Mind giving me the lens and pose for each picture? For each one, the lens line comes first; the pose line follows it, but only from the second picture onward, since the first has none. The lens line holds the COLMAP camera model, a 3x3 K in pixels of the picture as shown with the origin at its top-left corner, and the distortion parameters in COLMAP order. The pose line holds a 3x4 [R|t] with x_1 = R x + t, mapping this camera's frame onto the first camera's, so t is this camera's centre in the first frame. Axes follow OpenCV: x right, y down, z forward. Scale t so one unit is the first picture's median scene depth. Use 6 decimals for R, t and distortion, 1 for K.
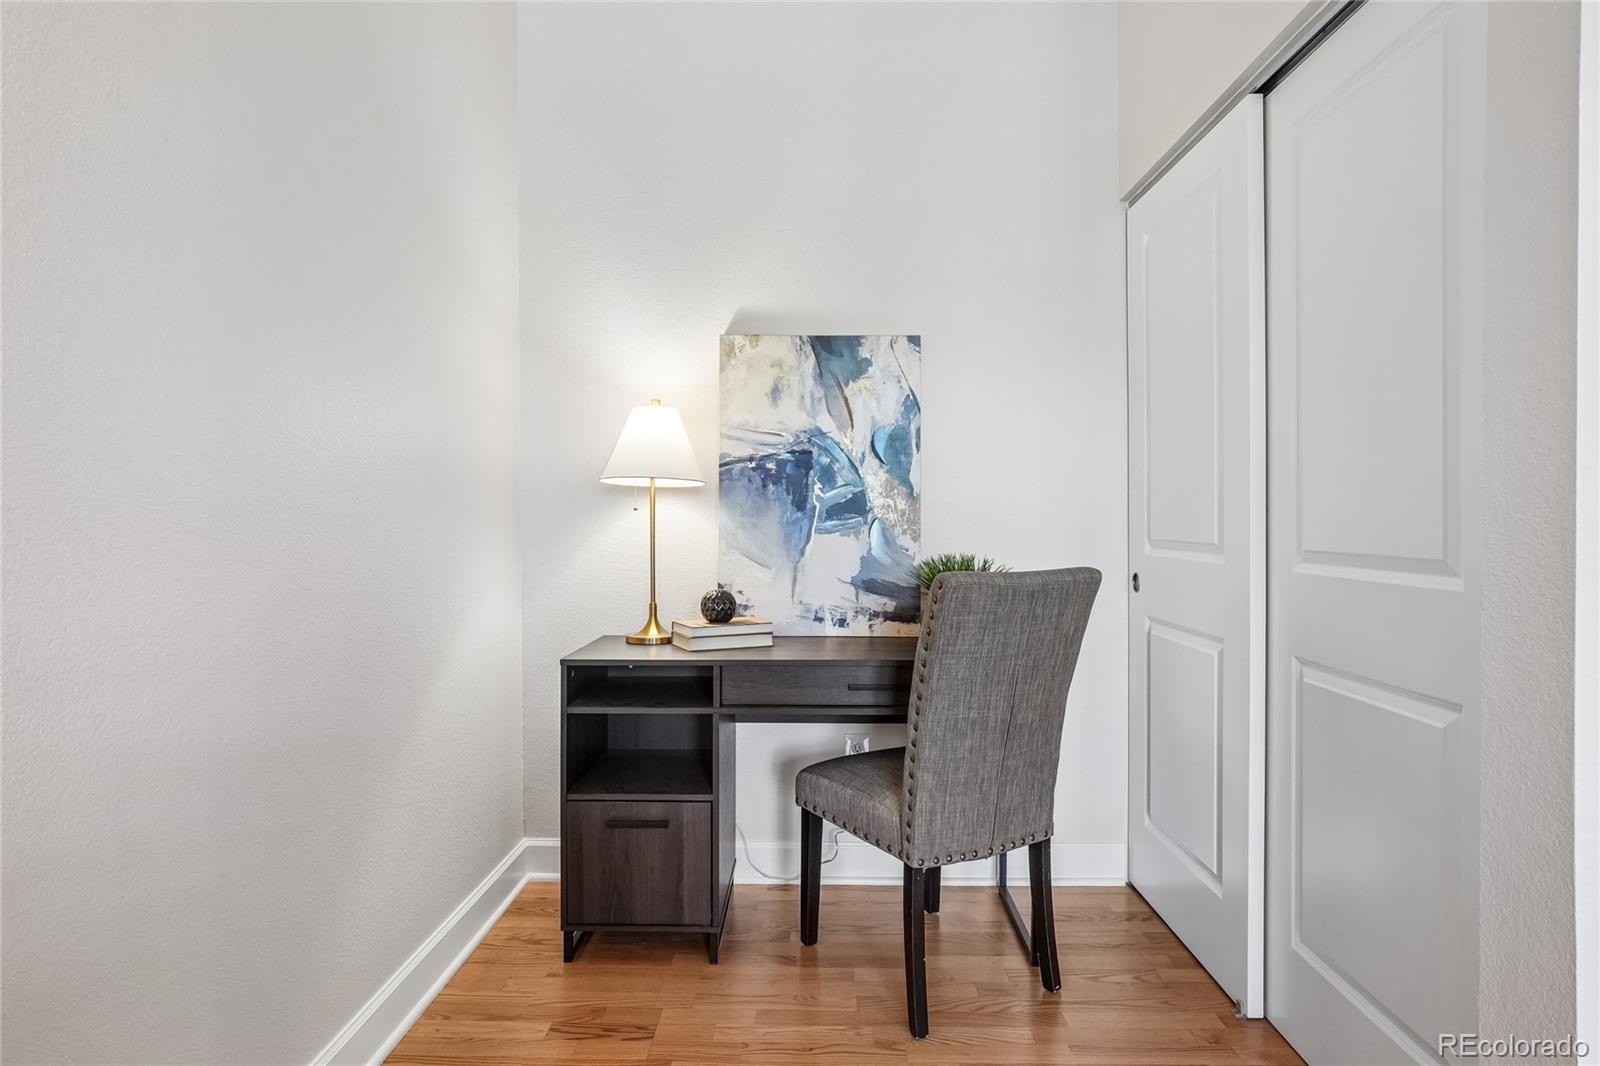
lens RADIAL K [[931.5, 0, 801.9], [0, 931.5, 512.9], [0, 0, 1]] dist [-0.001102, -0.000102]
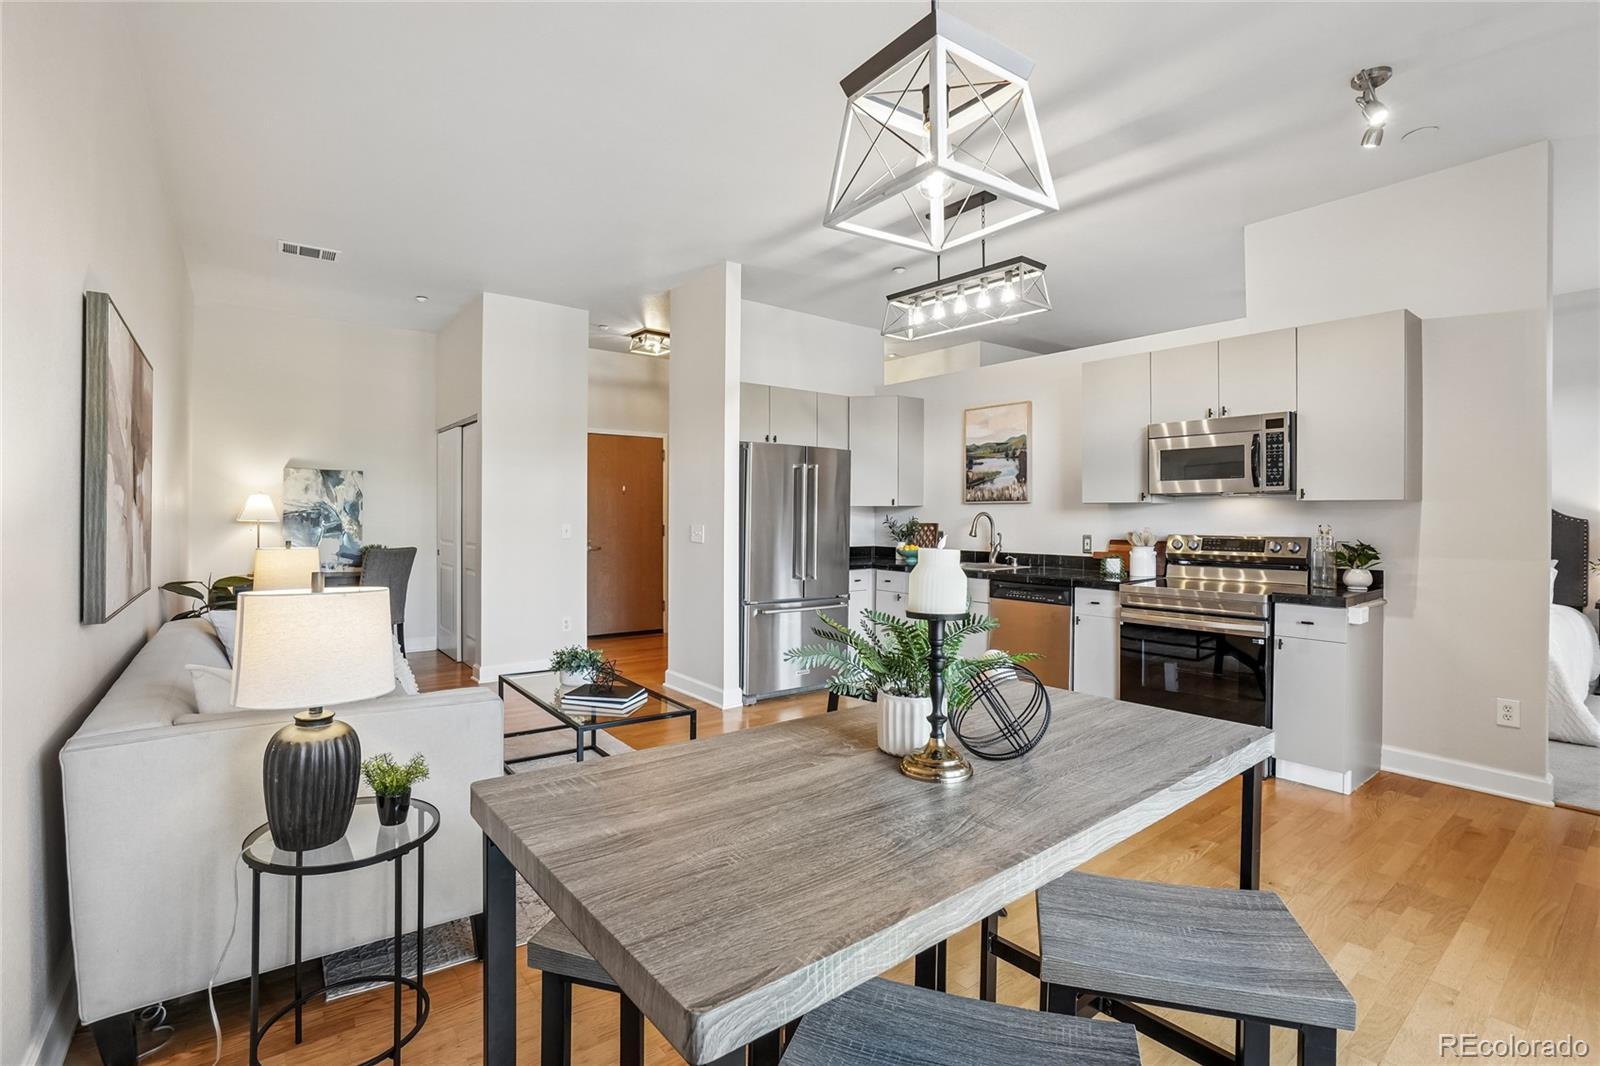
lens RADIAL K [[719.4, 0, 800.0], [0, 719.4, 512.1], [0, 0, 1]] dist [-0.047813, 0.000013]
pose [[0.777290, 0.006553, 0.629108, -0.208936], [-0.006569, 0.999976, -0.002298, -0.063586], [-0.629108, -0.002346, 0.777315, -1.656355]]
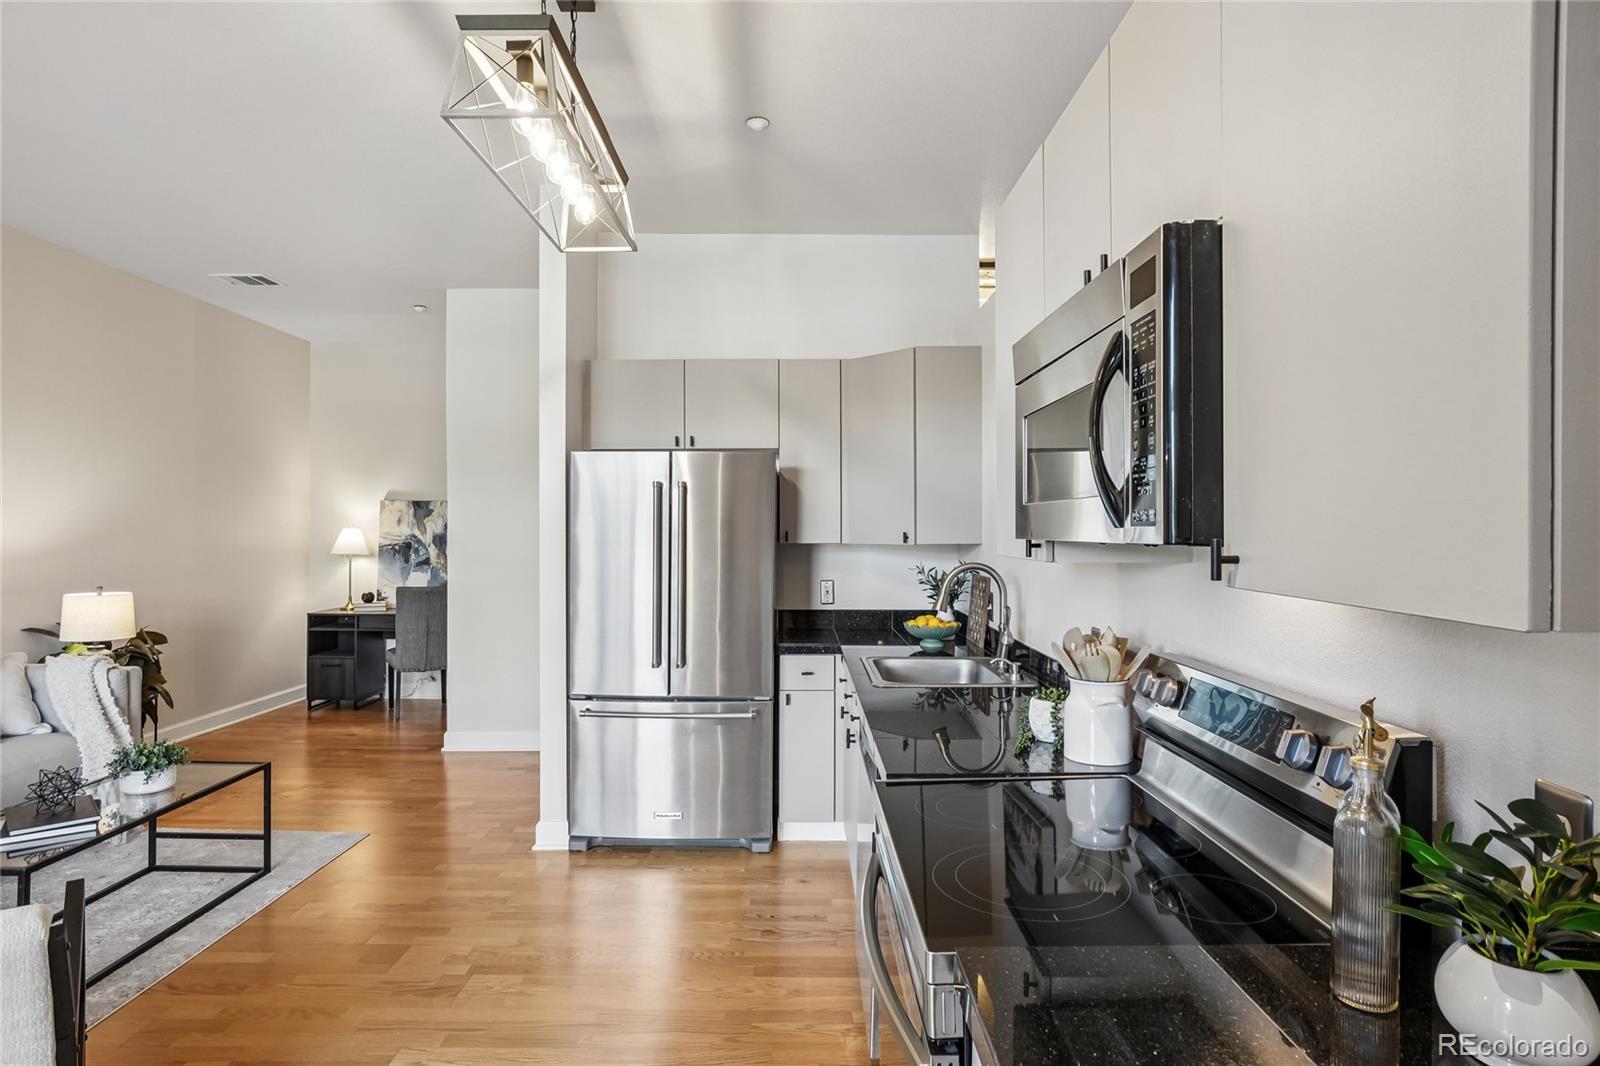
lens RADIAL K [[835.2, 0, 805.1], [0, 835.2, 526.1], [0, 0, 1]] dist [-0.037754, 0.010664]
pose [[0.999458, 0.002623, 0.032806, 1.121415], [-0.002629, 0.999997, 0.000156, -0.119426], [-0.032806, -0.000242, 0.999462, -1.547500]]
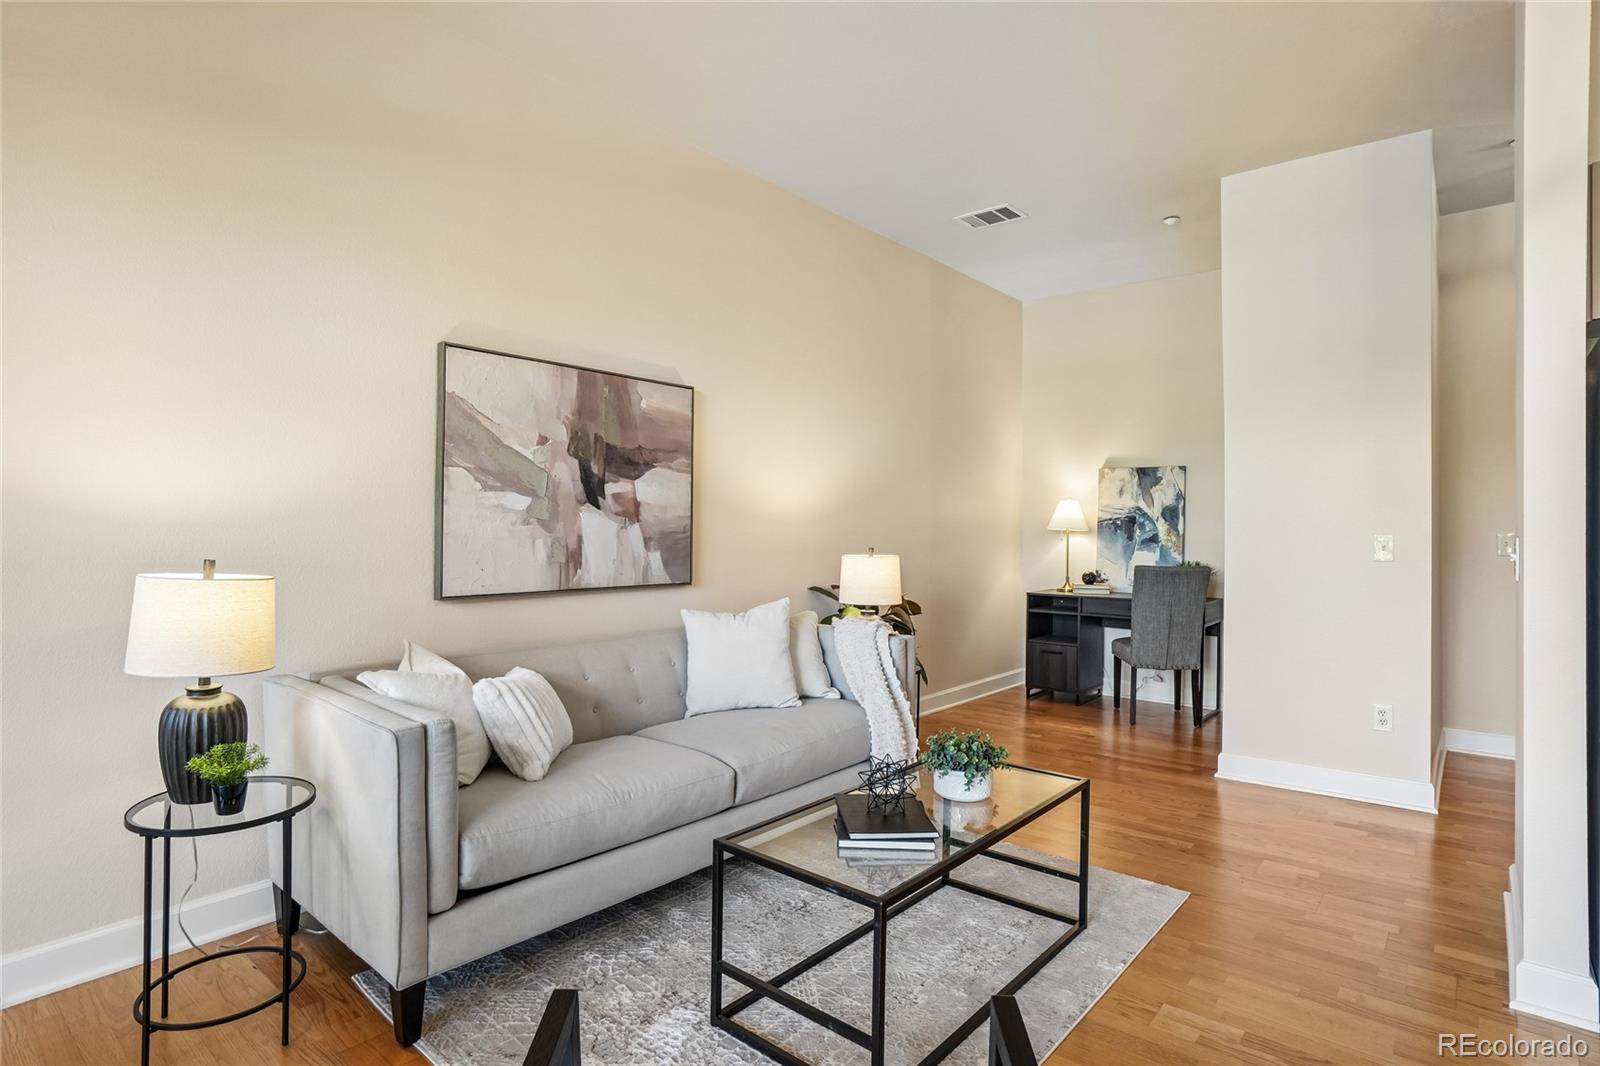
lens RADIAL K [[835.2, 0, 805.1], [0, 835.2, 526.1], [0, 0, 1]] dist [-0.037754, 0.010664]
pose [[0.779338, 0.006051, -0.626575, 0.689749], [-0.003559, 0.999980, 0.005230, -0.049243], [0.626594, -0.001846, 0.779344, -1.205131]]
